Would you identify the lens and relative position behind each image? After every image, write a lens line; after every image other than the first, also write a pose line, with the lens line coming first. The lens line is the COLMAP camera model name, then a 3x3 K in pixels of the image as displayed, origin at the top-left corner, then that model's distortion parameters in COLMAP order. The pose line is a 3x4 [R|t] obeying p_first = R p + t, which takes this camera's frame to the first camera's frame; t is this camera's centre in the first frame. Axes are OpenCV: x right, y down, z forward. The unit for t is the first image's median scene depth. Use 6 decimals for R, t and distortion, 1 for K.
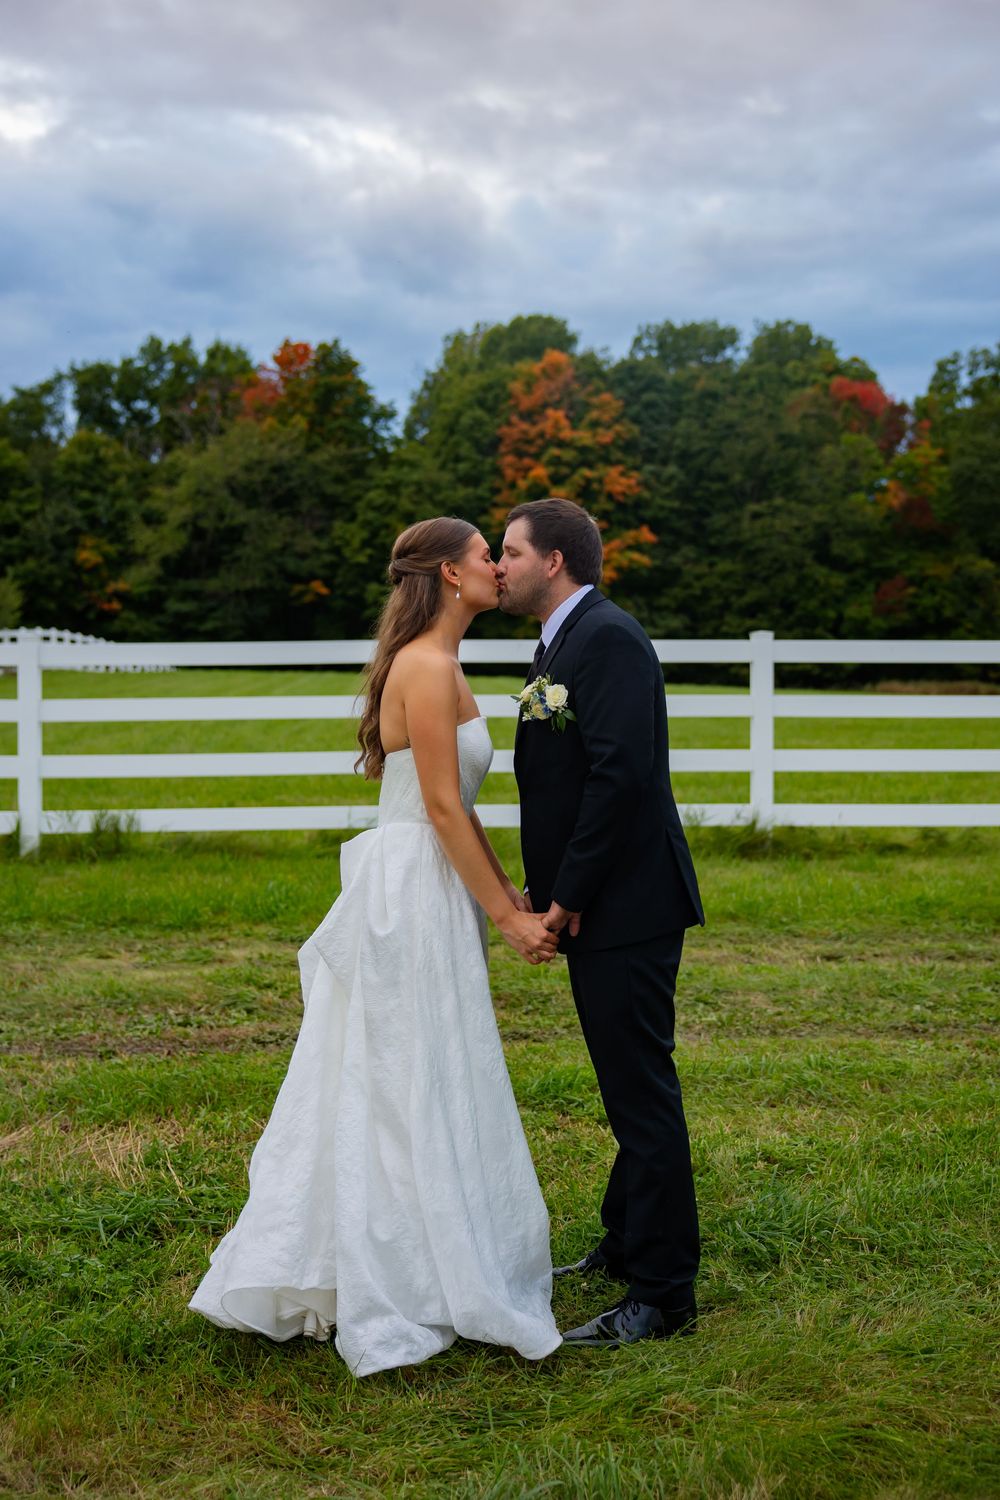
lens RADIAL K [[1818.8, 0, 500.0], [0, 1818.8, 750.0], [0, 0, 1]] dist [0.047282, 0.016780]
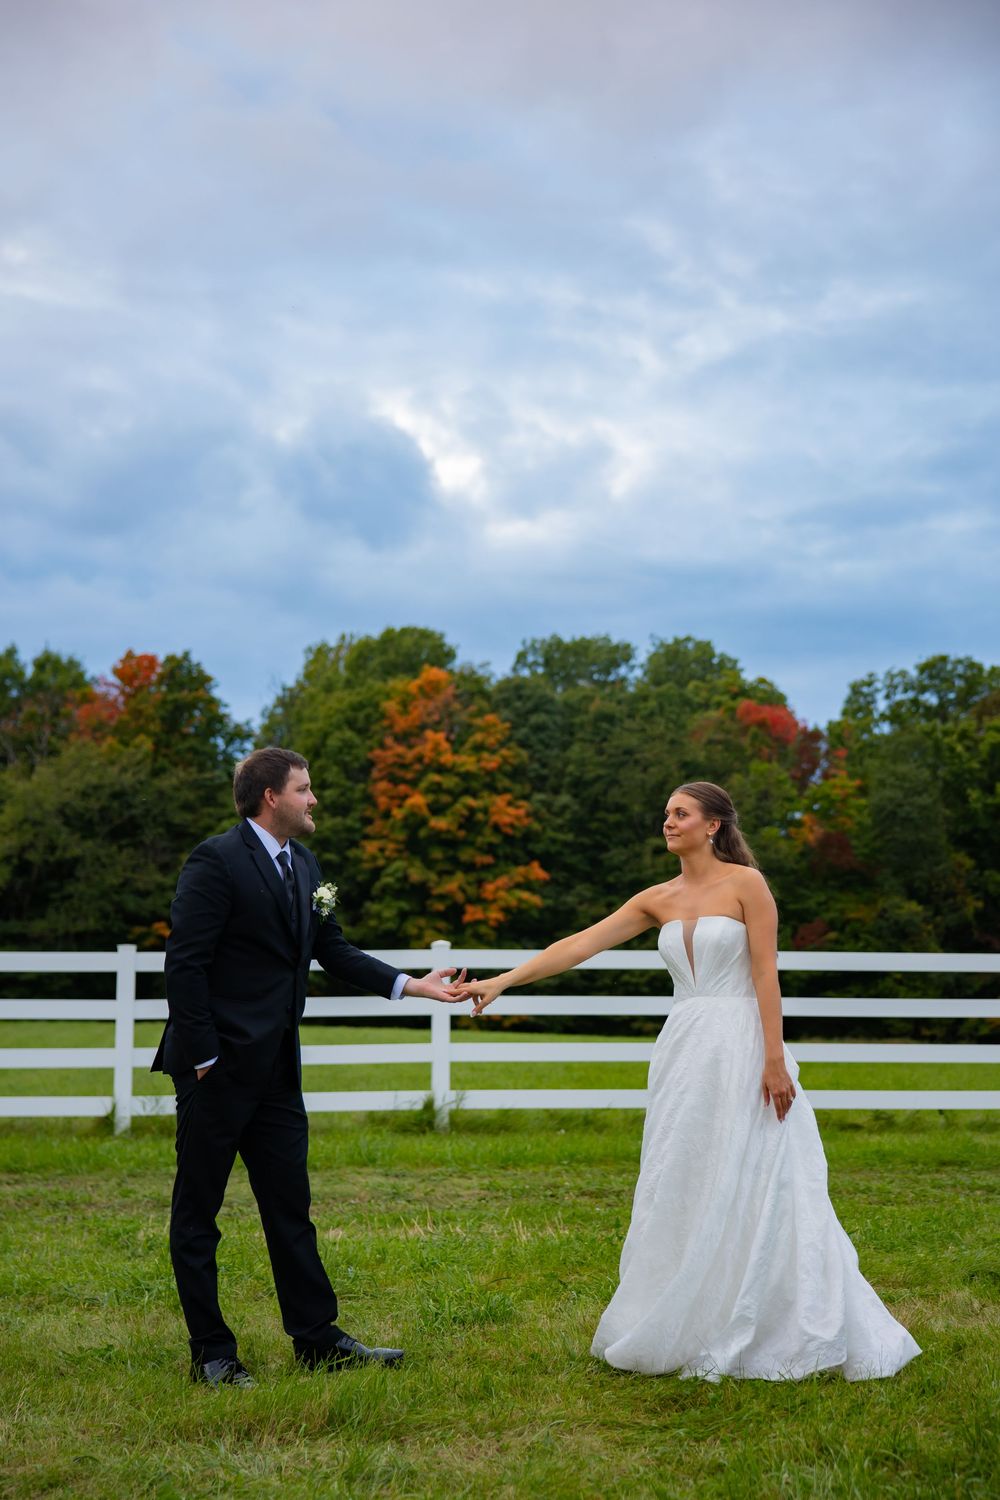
lens RADIAL K [[2390.7, 0, 500.0], [0, 2390.7, 750.0], [0, 0, 1]] dist [0.126484, -0.010790]
pose [[0.995958, 0.009808, 0.089286, -0.041644], [0.005456, 0.985579, -0.169129, 0.020376], [-0.089657, 0.168932, 0.981541, -0.150804]]
